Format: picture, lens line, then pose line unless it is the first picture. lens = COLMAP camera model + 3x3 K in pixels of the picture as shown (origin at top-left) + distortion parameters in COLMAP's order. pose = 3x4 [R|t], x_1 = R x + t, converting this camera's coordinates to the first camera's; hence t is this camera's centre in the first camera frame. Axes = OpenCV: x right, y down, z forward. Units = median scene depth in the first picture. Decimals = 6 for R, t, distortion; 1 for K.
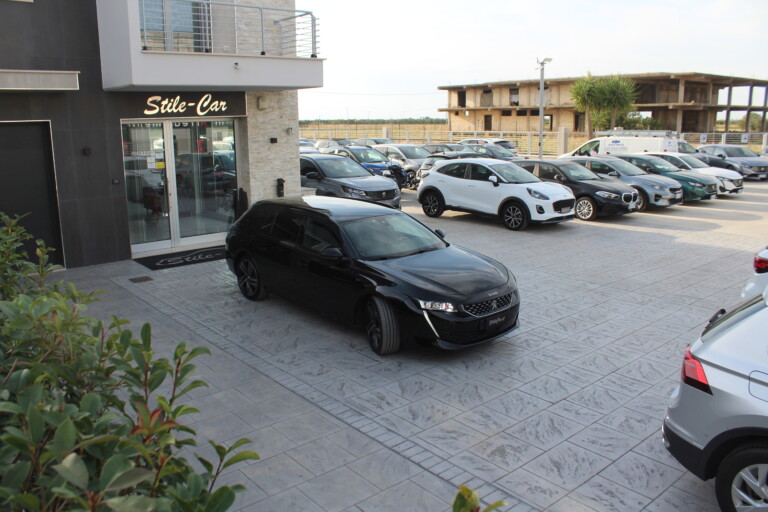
lens RADIAL K [[642.8, 0, 379.7], [0, 642.8, 248.5], [0, 0, 1]] dist [-0.169645, 0.153895]
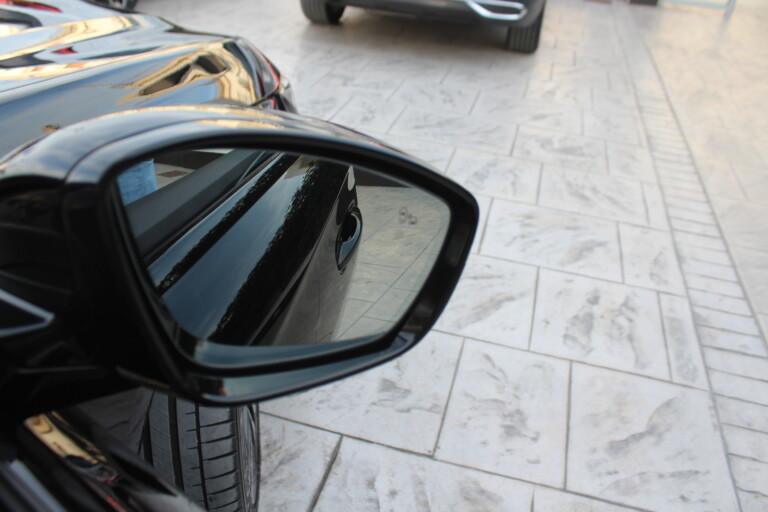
lens RADIAL K [[642.8, 0, 379.7], [0, 642.8, 248.5], [0, 0, 1]] dist [-0.169645, 0.153895]
pose [[-0.559744, -0.472703, 0.680617, -0.074138], [0.113308, 0.769966, 0.627943, -0.004375], [-0.820882, 0.428607, -0.377423, 0.631910]]
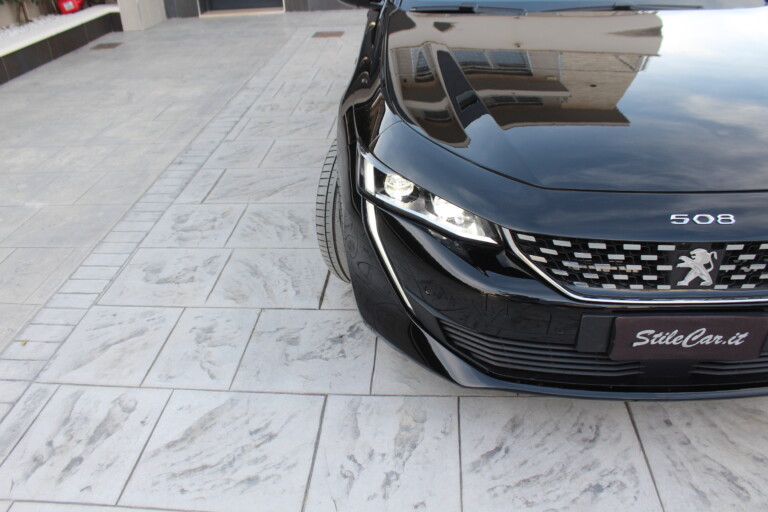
lens RADIAL K [[642.8, 0, 379.7], [0, 642.8, 248.5], [0, 0, 1]] dist [-0.169645, 0.153895]
pose [[0.705169, 0.327874, -0.628677, 0.142291], [-0.109094, 0.926275, 0.360713, 0.011142], [0.700596, -0.185778, 0.688949, 0.477230]]
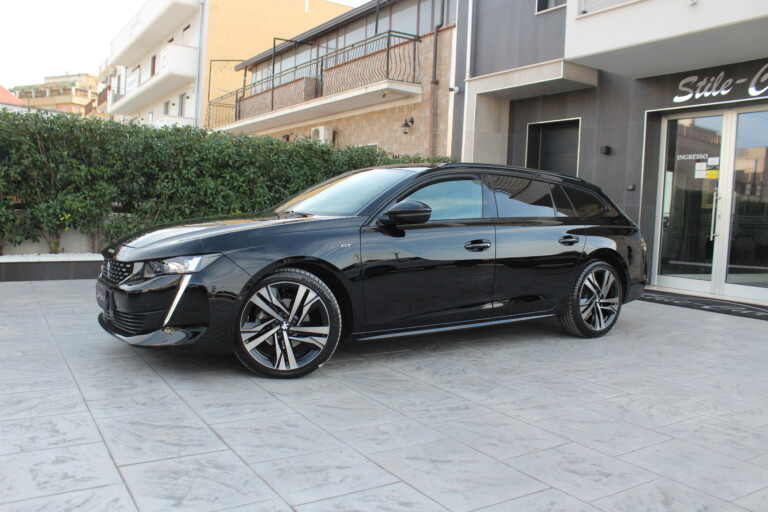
lens RADIAL K [[642.8, 0, 379.7], [0, 642.8, 248.5], [0, 0, 1]] dist [-0.169645, 0.153895]
pose [[-0.143282, 0.057981, -0.987982, 0.429231], [-0.245000, 0.965132, 0.092171, -0.024730], [0.958877, 0.255262, -0.124081, 0.793054]]
